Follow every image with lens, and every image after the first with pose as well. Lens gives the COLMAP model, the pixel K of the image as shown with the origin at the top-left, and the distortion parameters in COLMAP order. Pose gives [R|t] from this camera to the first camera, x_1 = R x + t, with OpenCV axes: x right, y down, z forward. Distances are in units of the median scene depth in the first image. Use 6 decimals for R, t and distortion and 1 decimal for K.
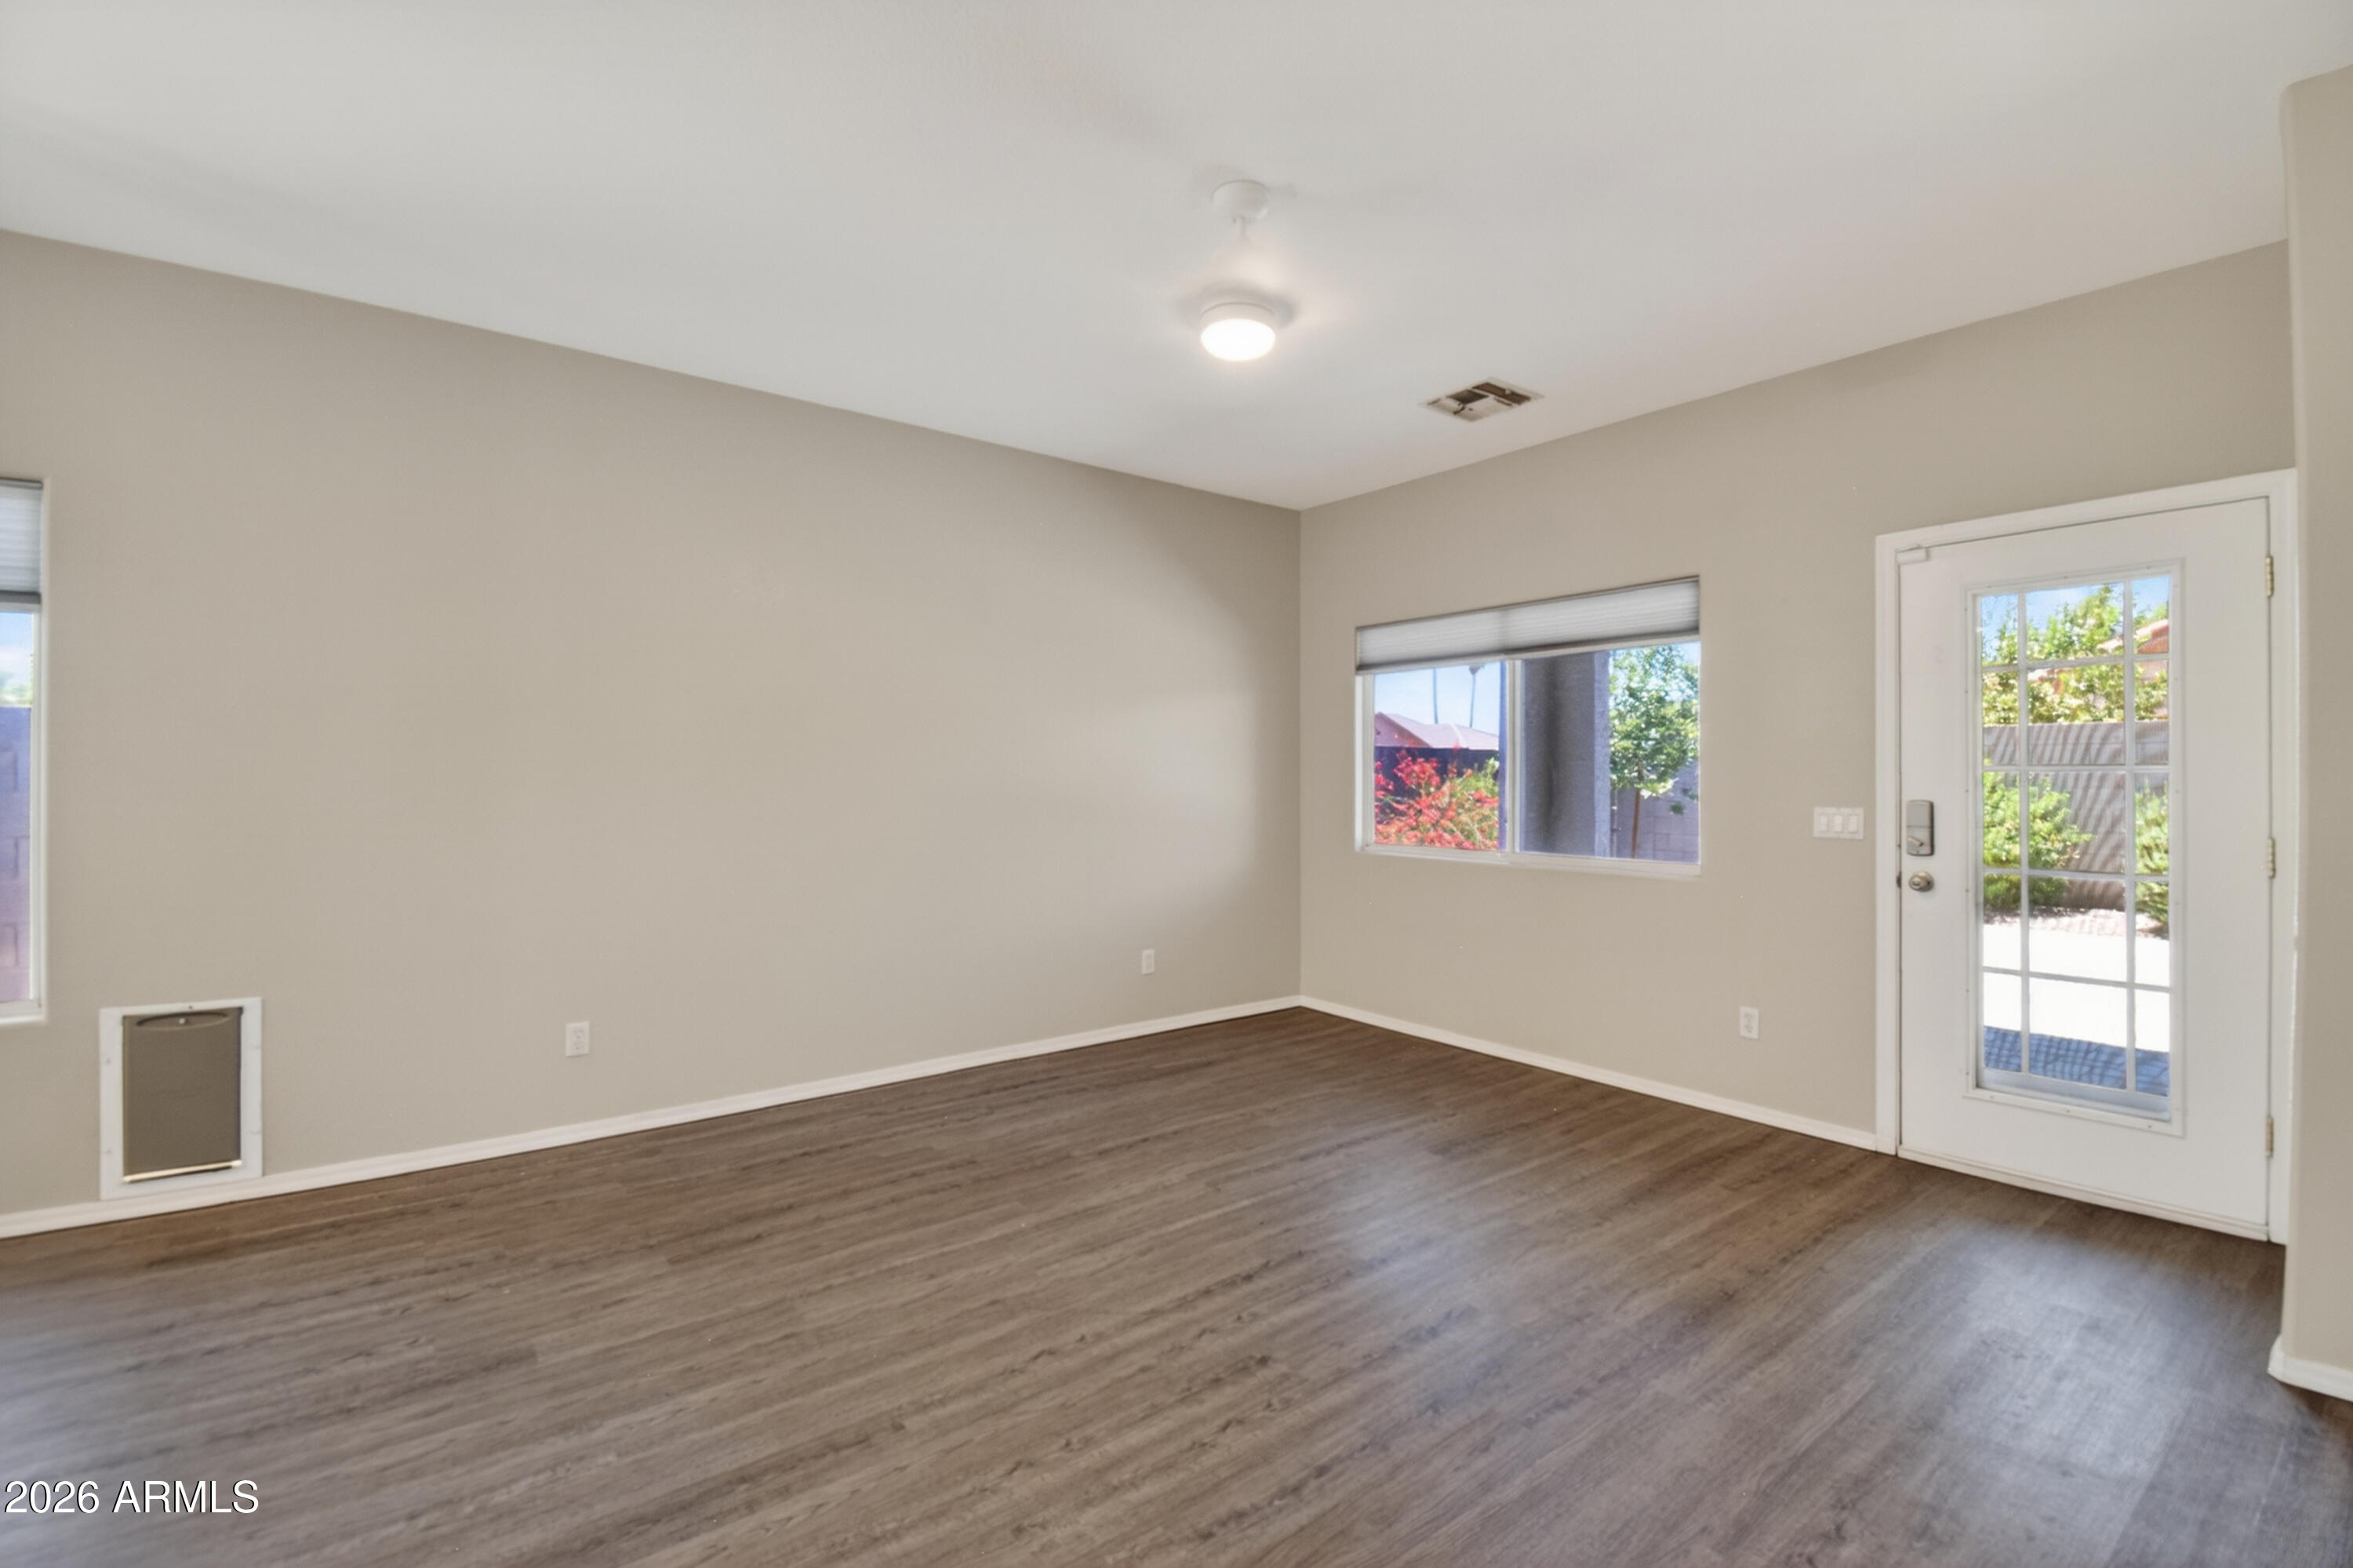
lens RADIAL K [[1040.1, 0, 1187.4], [0, 1040.1, 775.6], [0, 0, 1]] dist [0.017784, -0.021280]
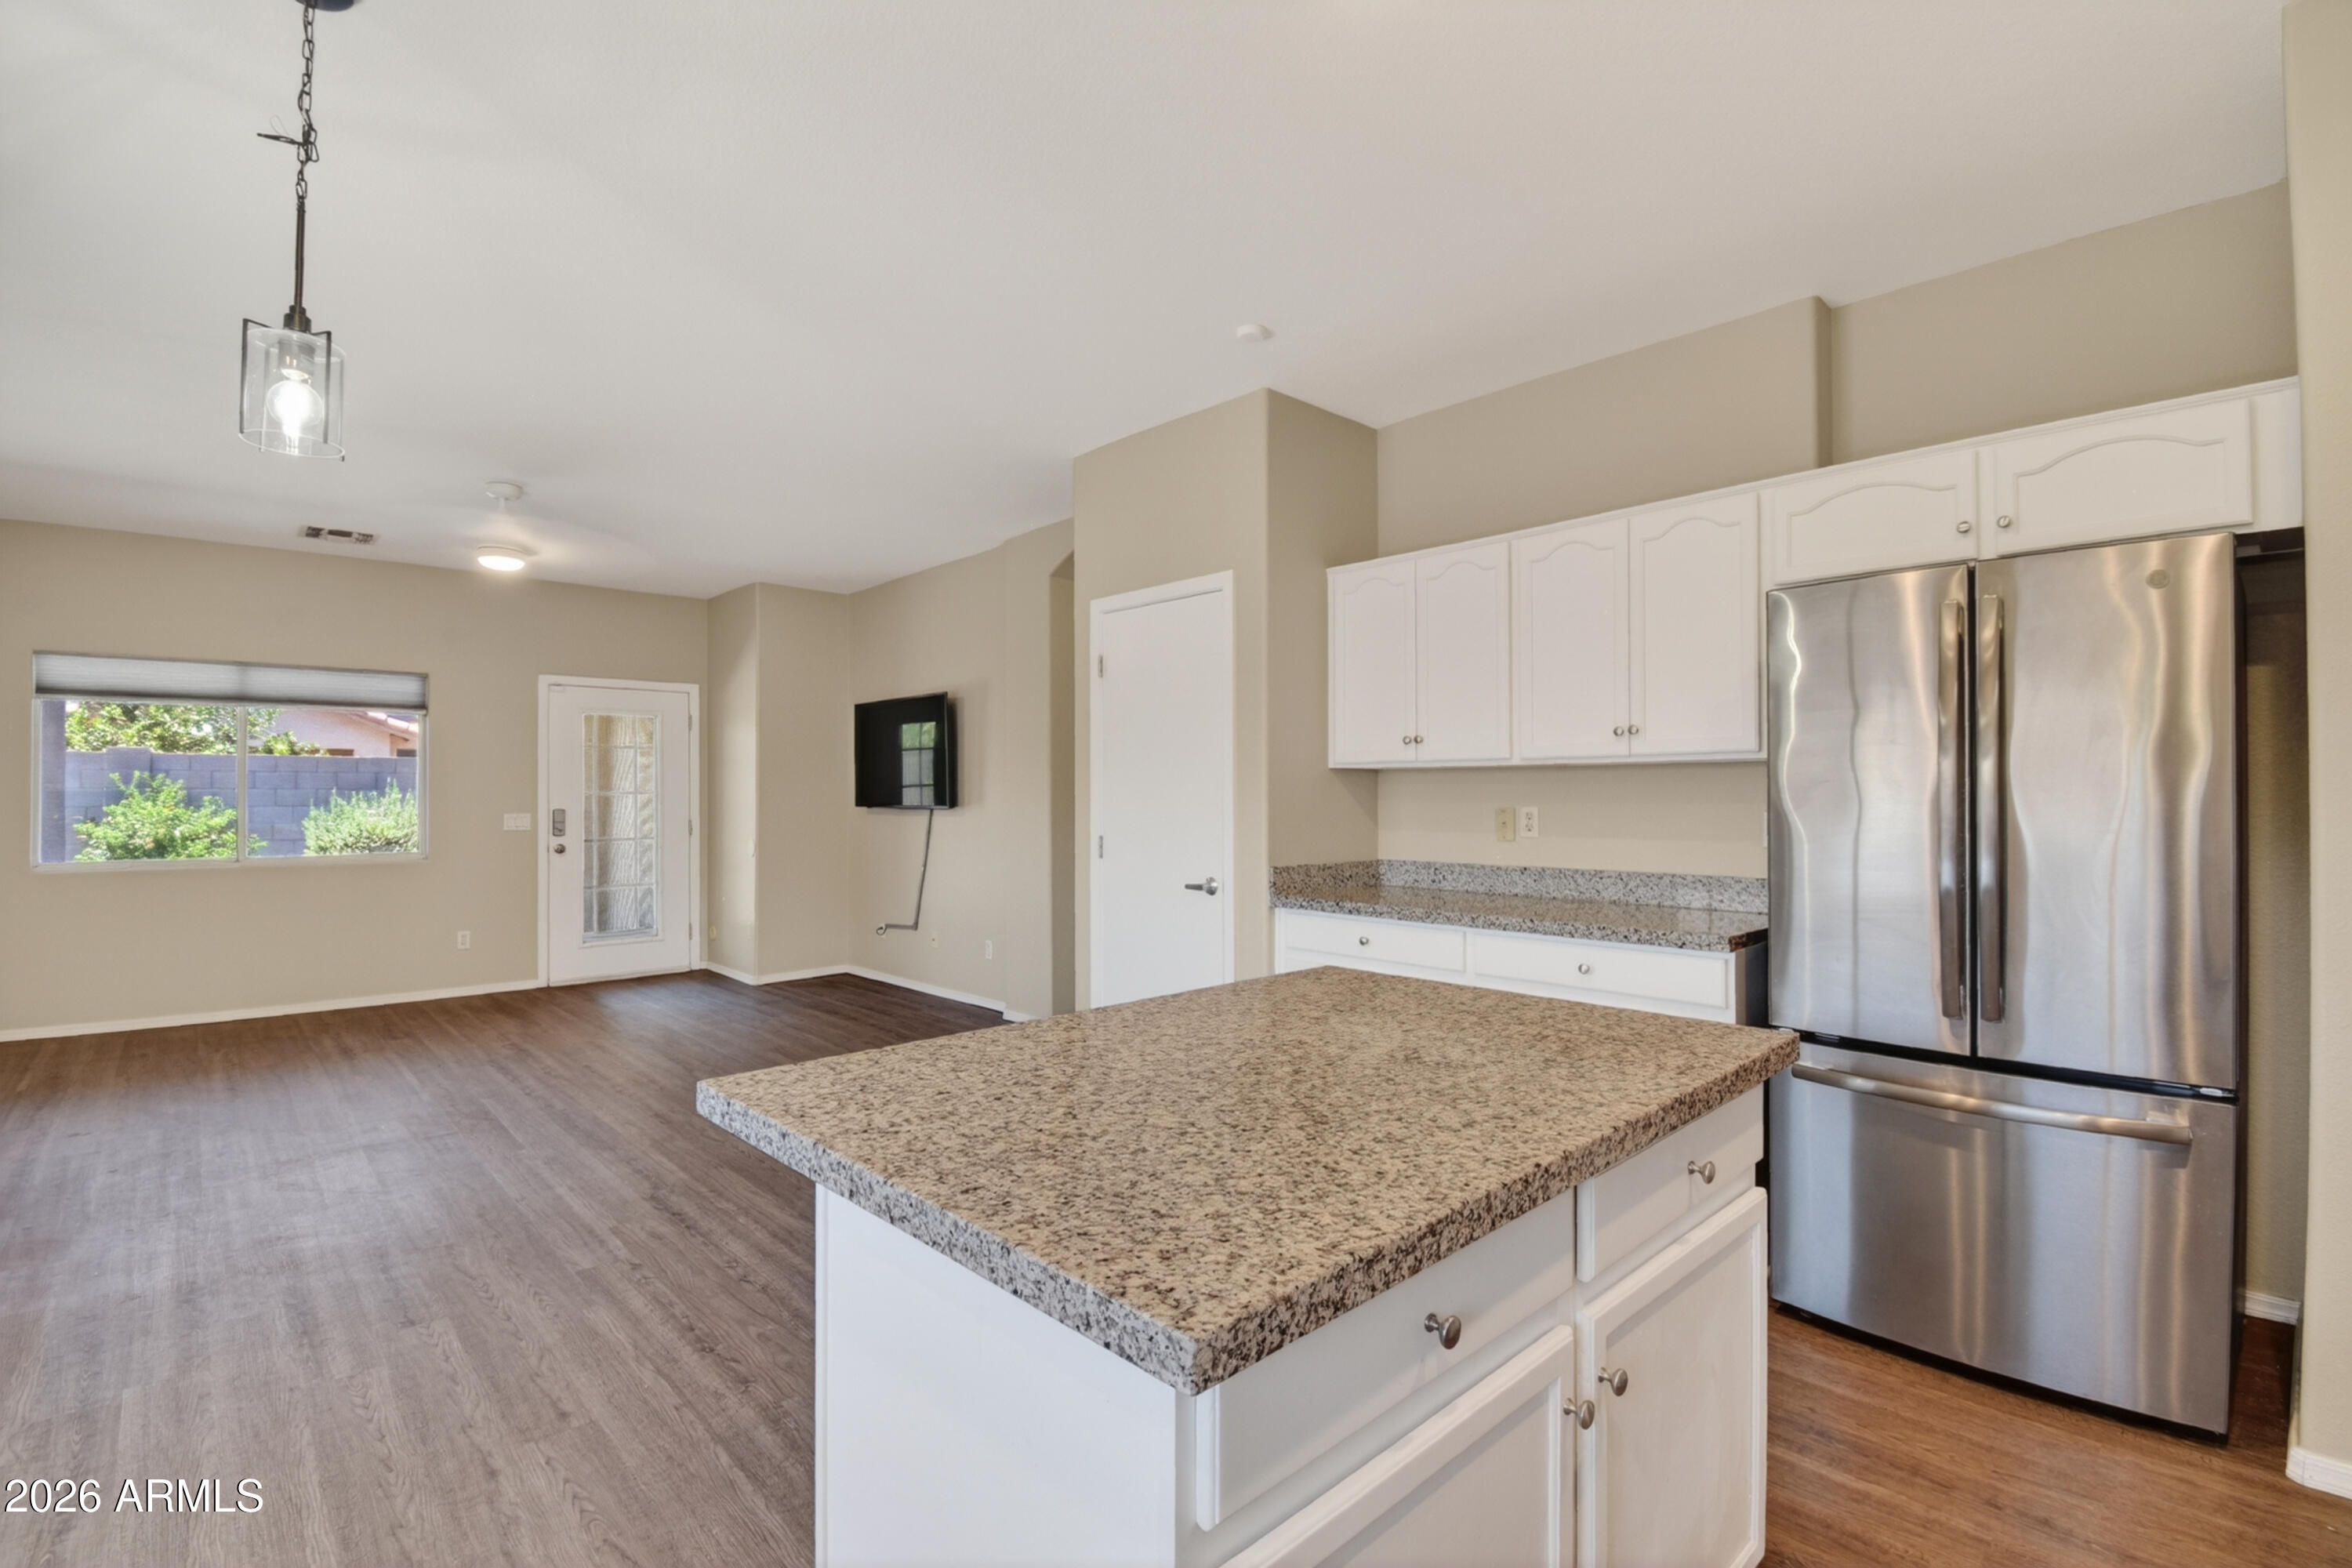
lens RADIAL K [[1051.2, 0, 1176.0], [0, 1051.2, 784.0], [0, 0, 1]] dist [0.019618, -0.027735]
pose [[-0.089925, 0.013614, 0.995855, -2.163762], [0.003395, 0.999905, -0.013362, 0.009922], [-0.995943, 0.002180, -0.089963, -0.023911]]
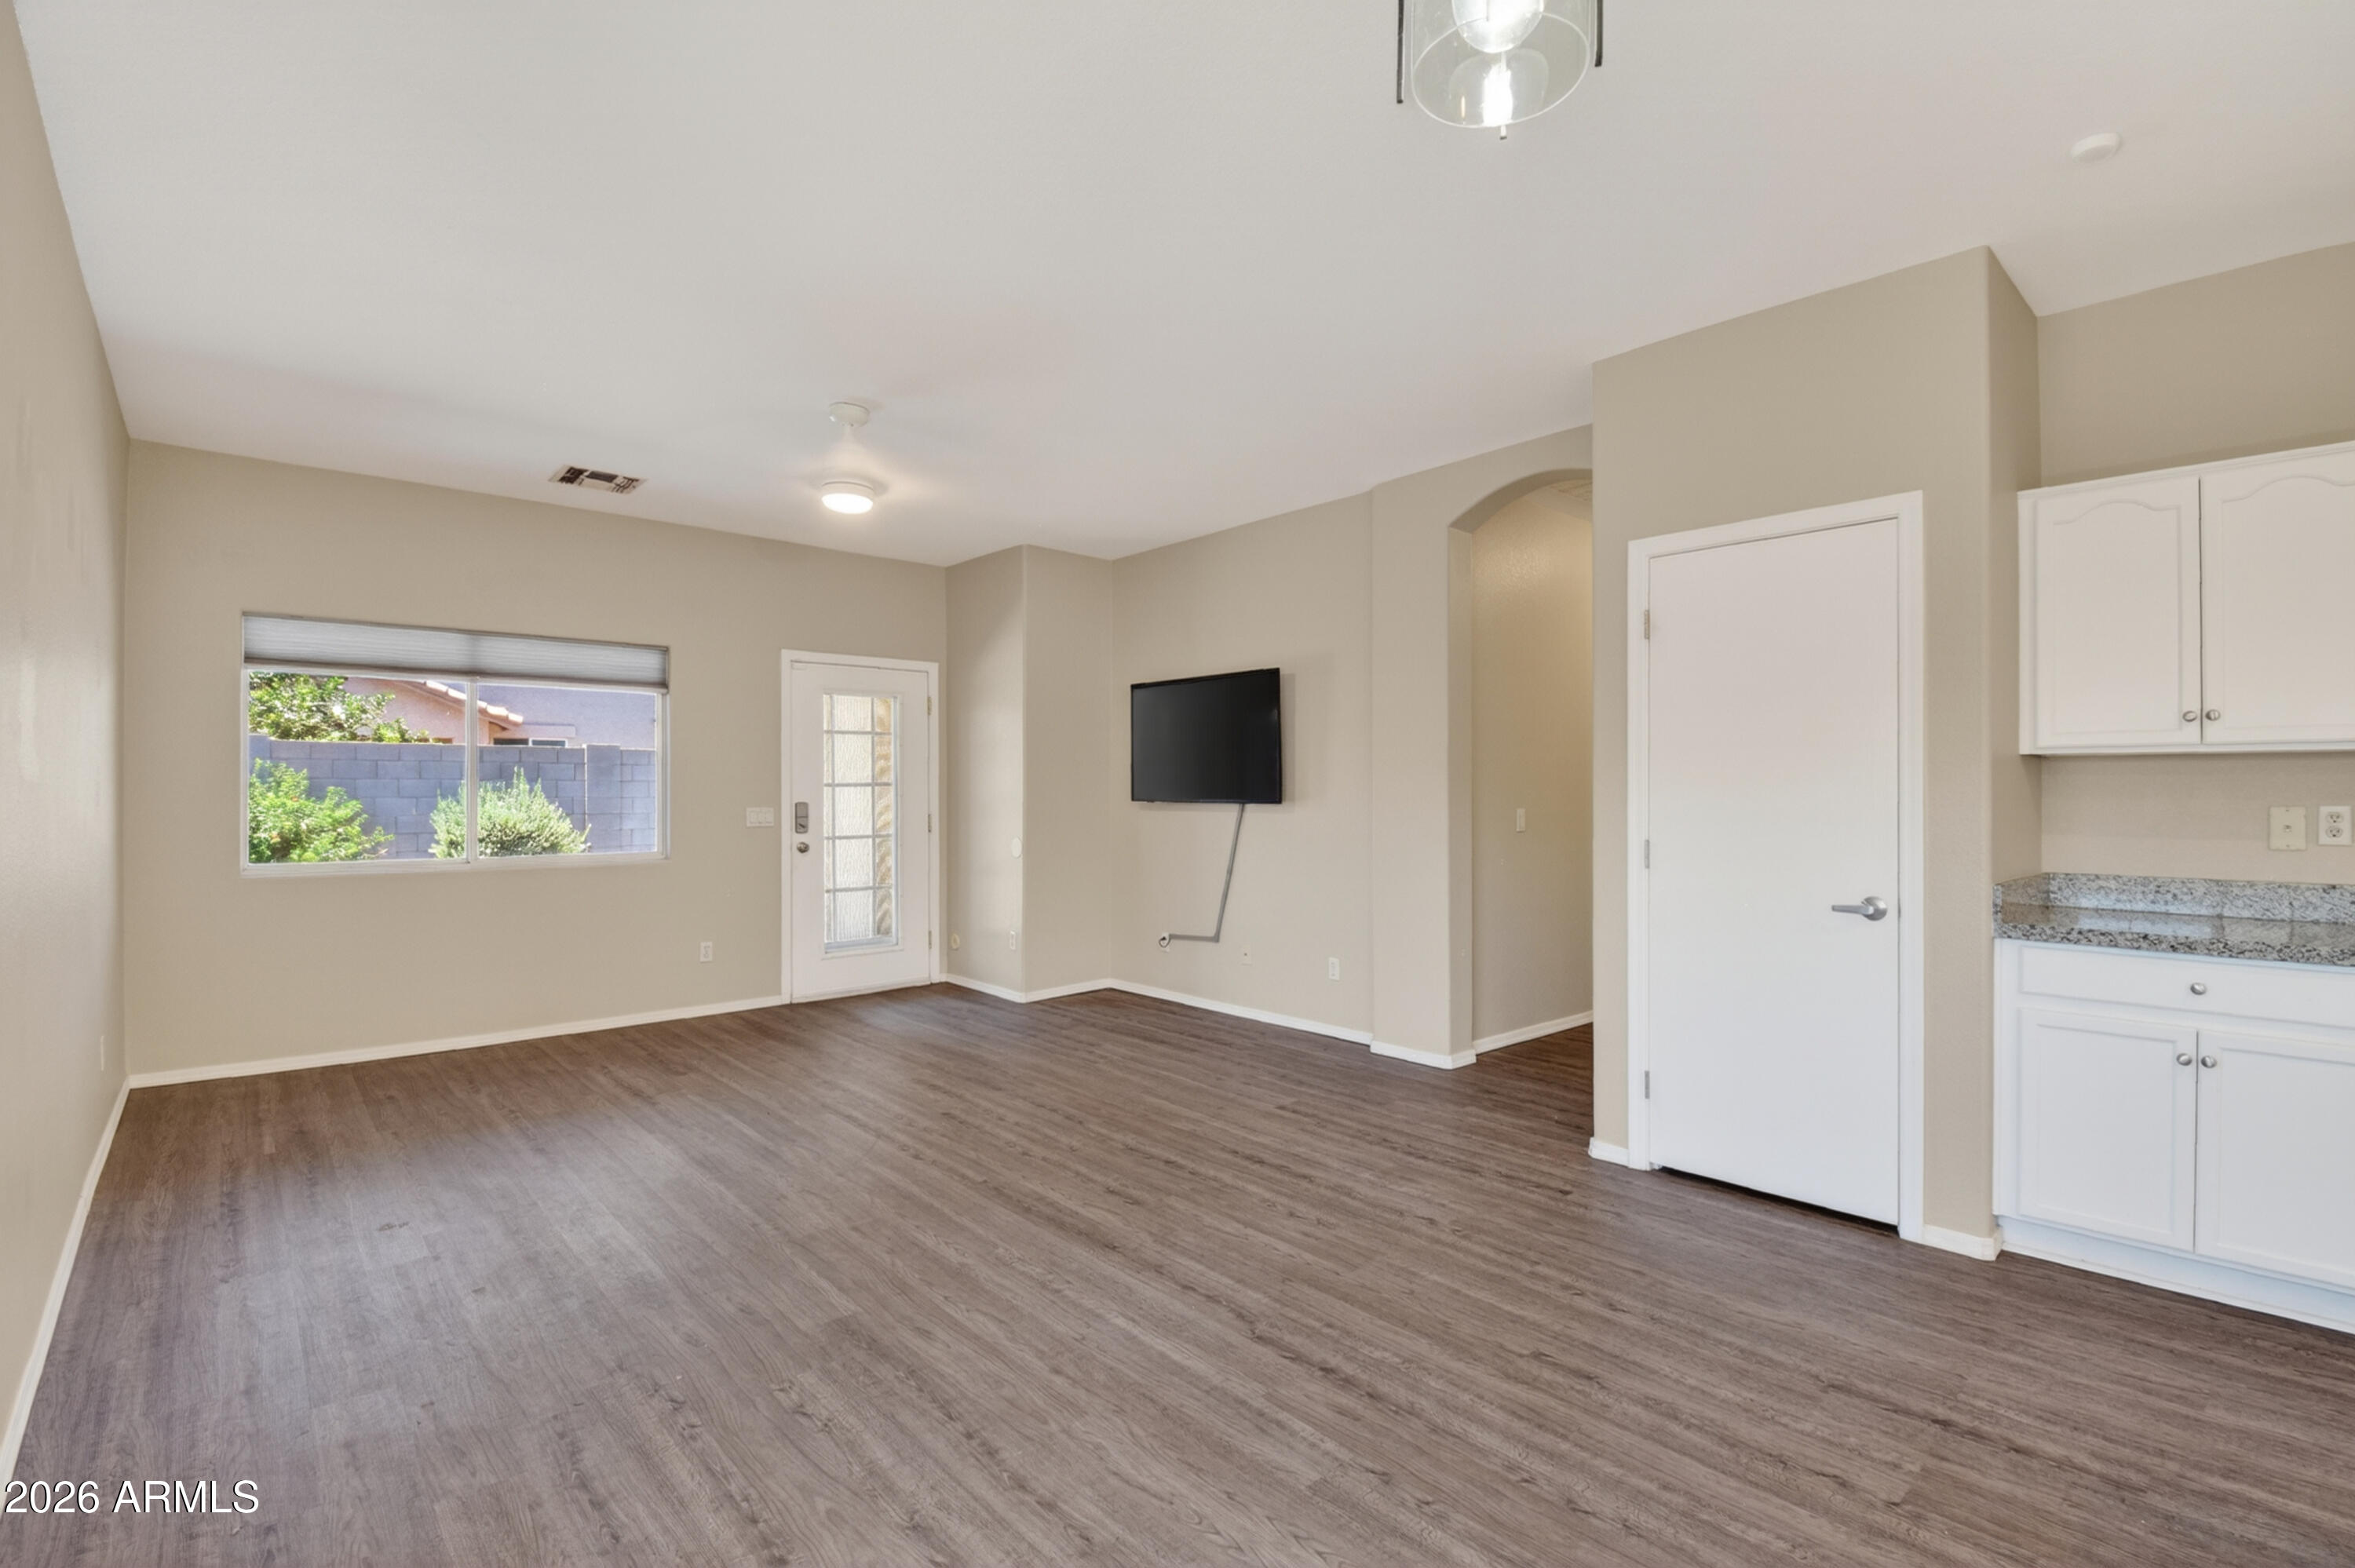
lens RADIAL K [[1052.4, 0, 1177.5], [0, 1052.4, 784.0], [0, 0, 1]] dist [0.019618, -0.027735]
pose [[-0.068185, 0.006705, 0.997650, -1.709629], [0.000631, 0.999978, -0.006677, 0.007969], [-0.997673, 0.000174, -0.068187, 0.707806]]
